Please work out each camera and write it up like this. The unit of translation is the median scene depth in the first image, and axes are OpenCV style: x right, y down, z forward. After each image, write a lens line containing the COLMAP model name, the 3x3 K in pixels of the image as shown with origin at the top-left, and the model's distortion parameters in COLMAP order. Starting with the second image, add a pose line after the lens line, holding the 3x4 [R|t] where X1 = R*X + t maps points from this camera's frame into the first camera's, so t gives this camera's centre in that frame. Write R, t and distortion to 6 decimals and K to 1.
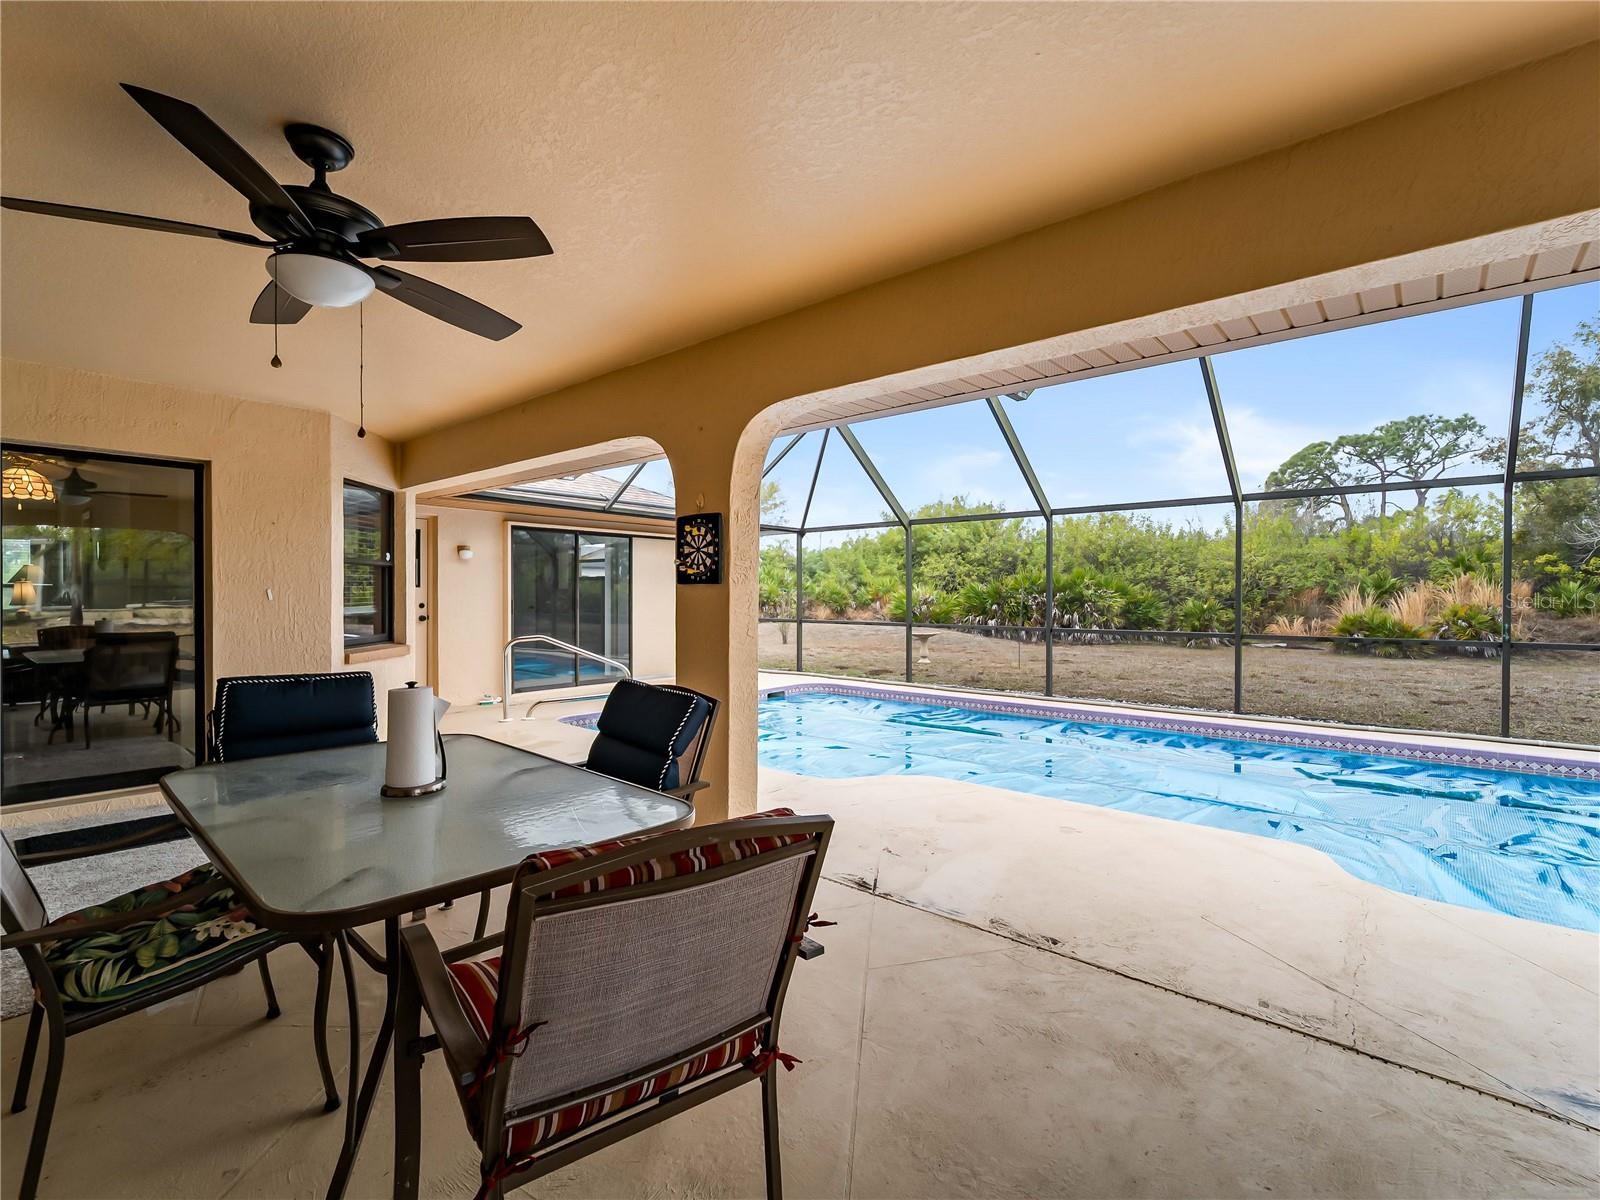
lens RADIAL K [[725.1, 0, 802.1], [0, 725.1, 602.3], [0, 0, 1]] dist [-0.006996, -0.000542]
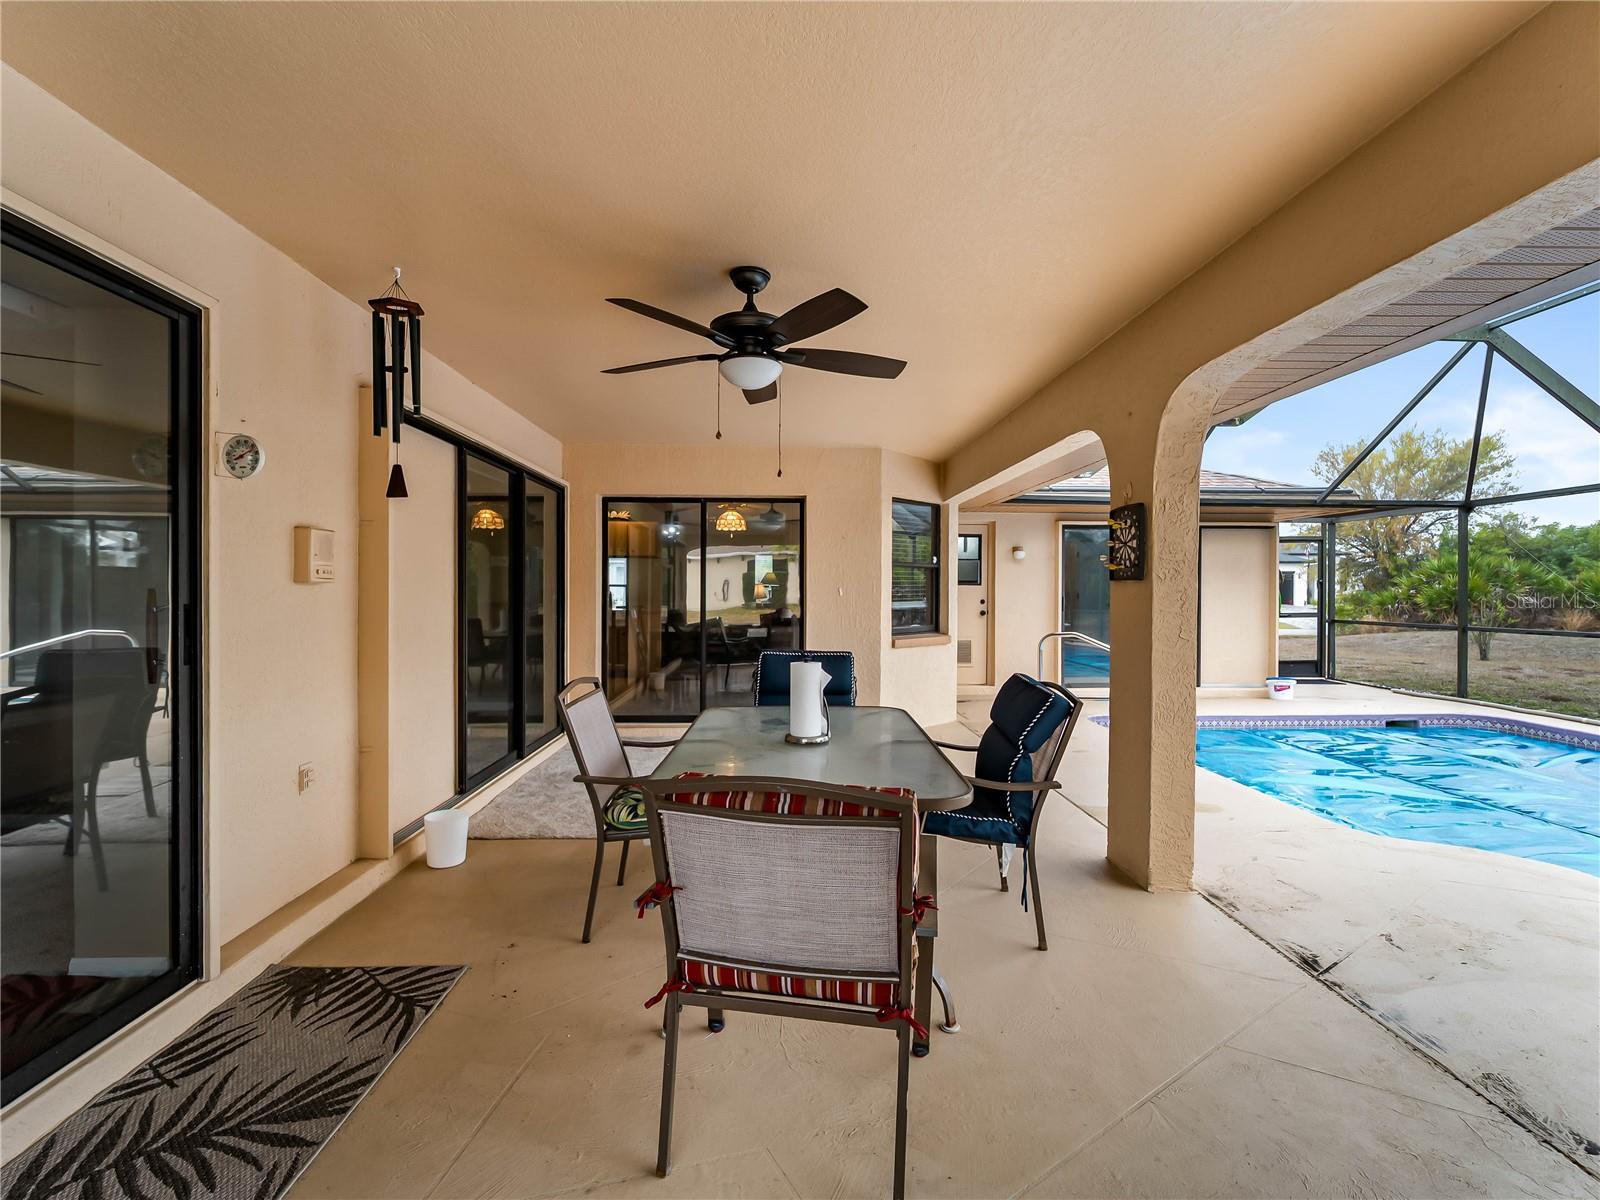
lens RADIAL K [[728.2, 0, 800.3], [0, 728.2, 596.5], [0, 0, 1]] dist [-0.003441, -0.000386]
pose [[0.678821, 0.004737, -0.734288, 0.106102], [-0.007830, 0.999969, -0.000787, -0.000253], [0.734262, 0.006284, 0.678838, 0.022361]]
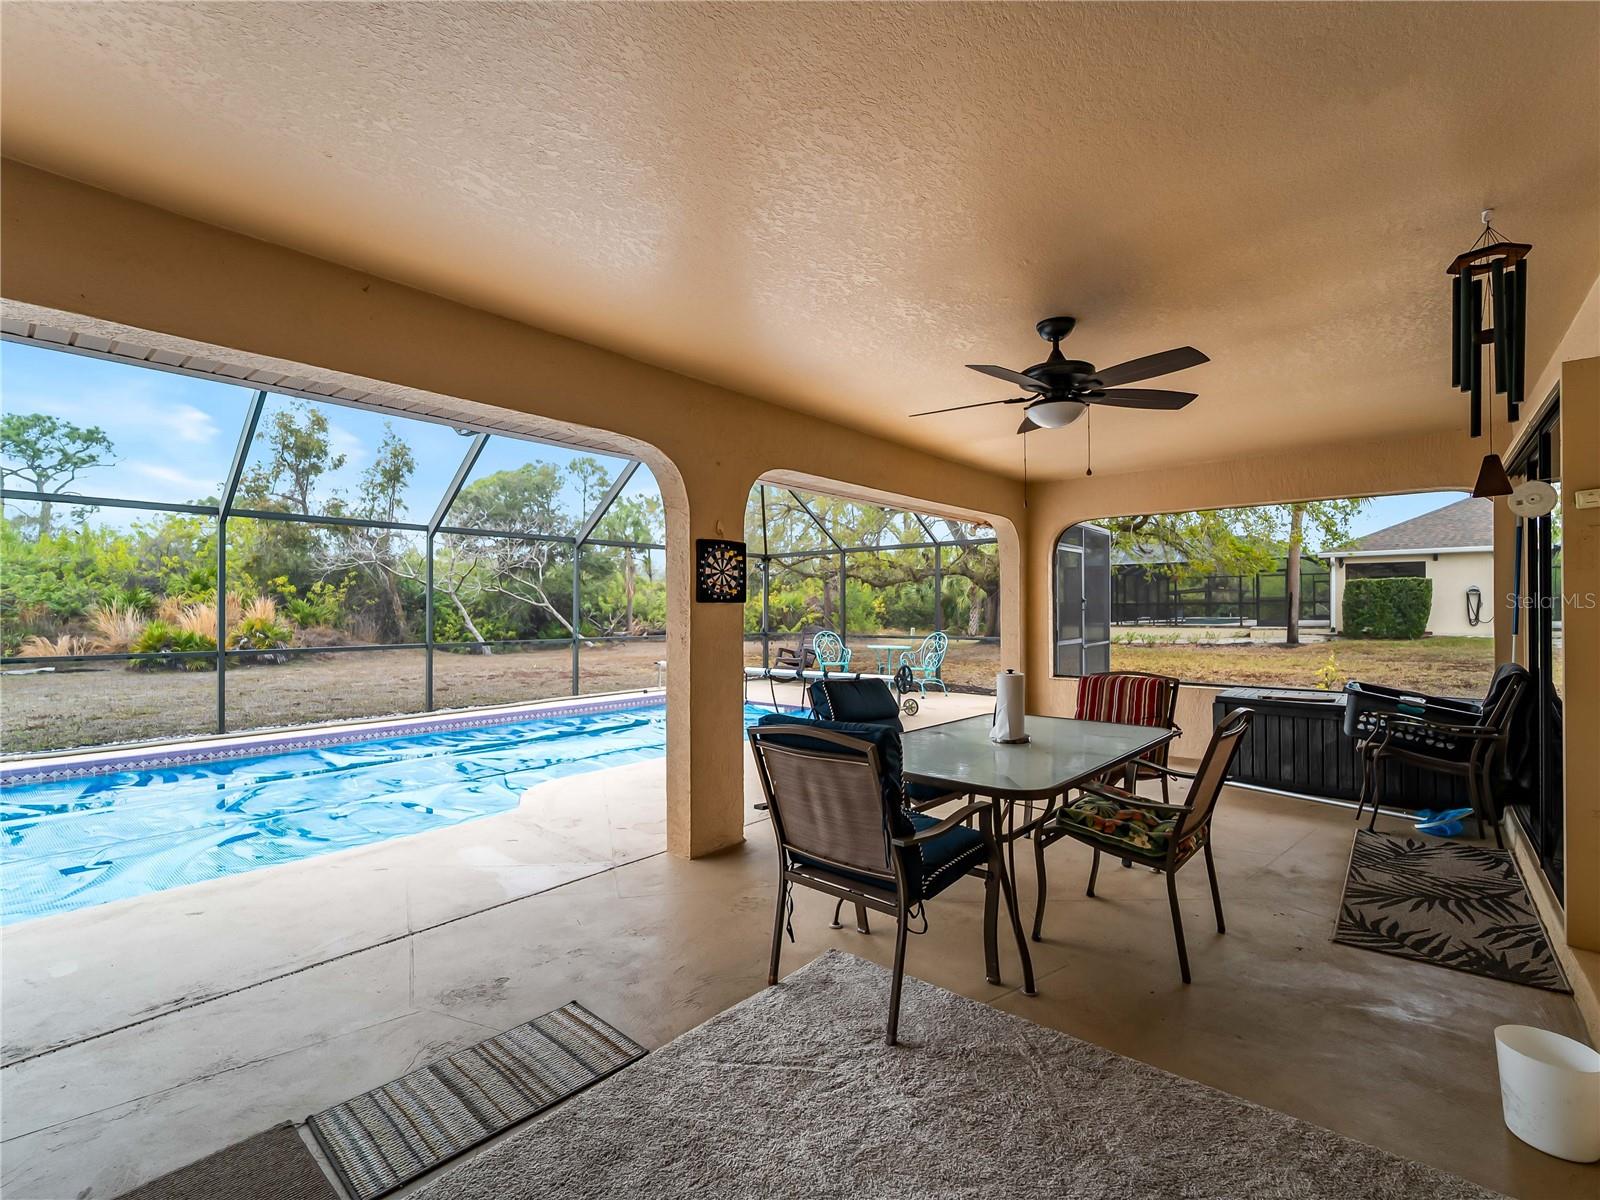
lens RADIAL K [[725.1, 0, 802.1], [0, 725.1, 602.3], [0, 0, 1]] dist [-0.006996, -0.000542]
pose [[-0.017372, 0.007208, 0.999823, -0.512216], [0.013144, 0.999889, -0.006980, -0.006525], [-0.999763, 0.013020, -0.017465, 0.363470]]
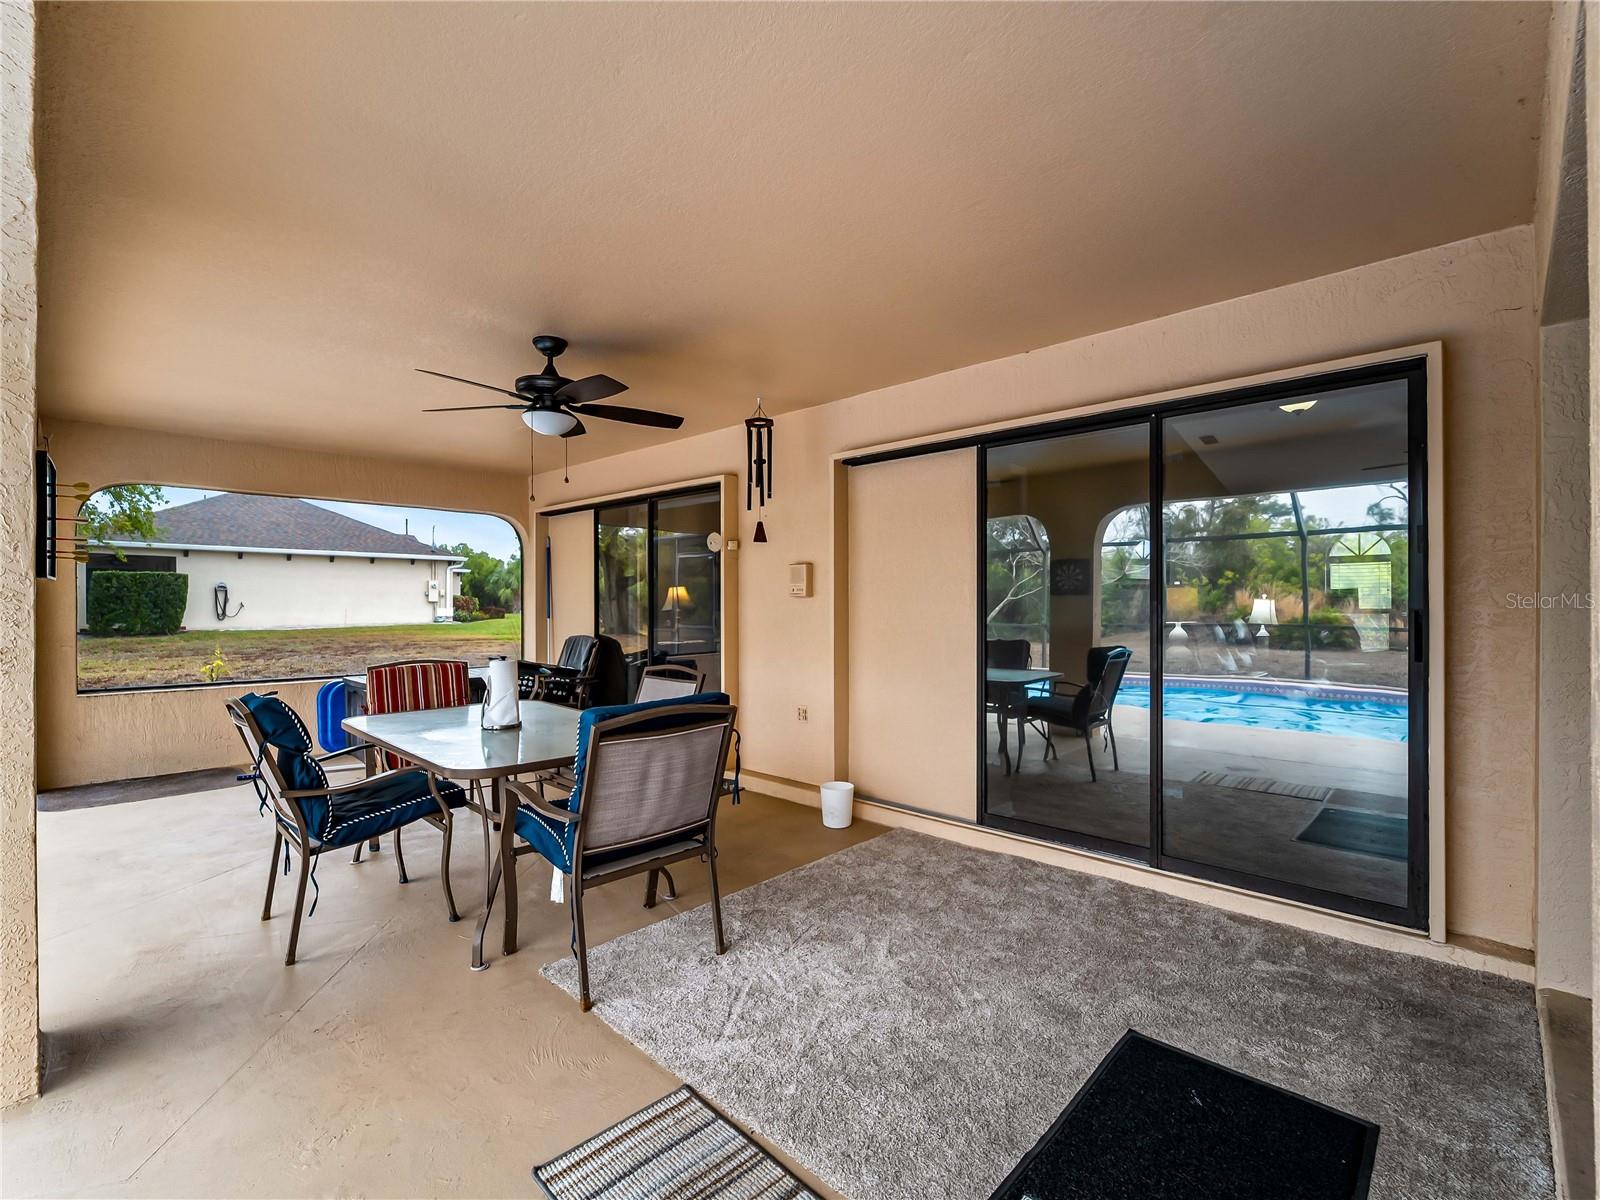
lens RADIAL K [[730.2, 0, 799.2], [0, 730.2, 605.5], [0, 0, 1]] dist [-0.004163, -0.000690]
pose [[-0.998779, -0.003026, 0.049304, -0.330247], [-0.002390, 0.999913, 0.012954, -0.005486], [-0.049339, 0.012821, -0.998700, 0.604496]]
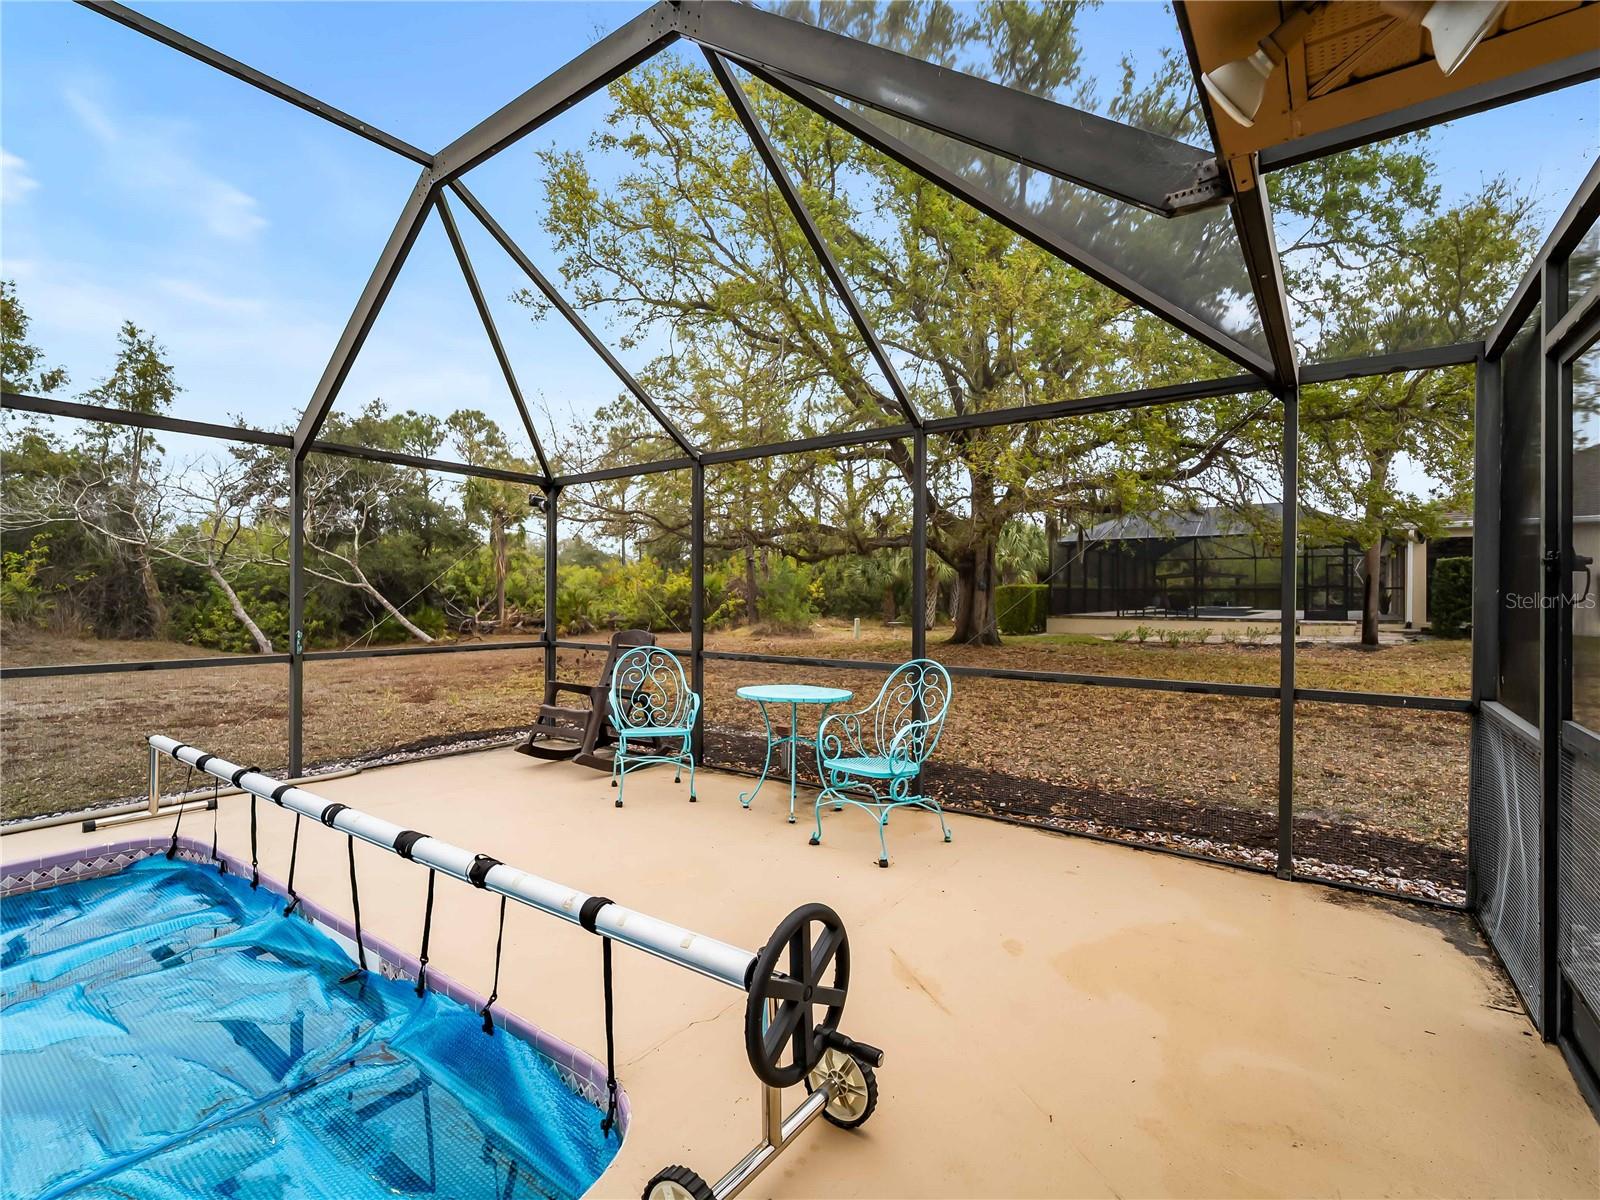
lens RADIAL K [[743.9, 0, 799.9], [0, 743.9, 579.7], [0, 0, 1]] dist [0.000073, -0.000085]
pose [[-0.091126, 0.016082, 0.995710, 0.271715], [0.006244, 0.999859, -0.015577, -0.003305], [-0.995820, 0.004798, -0.091213, 0.227872]]
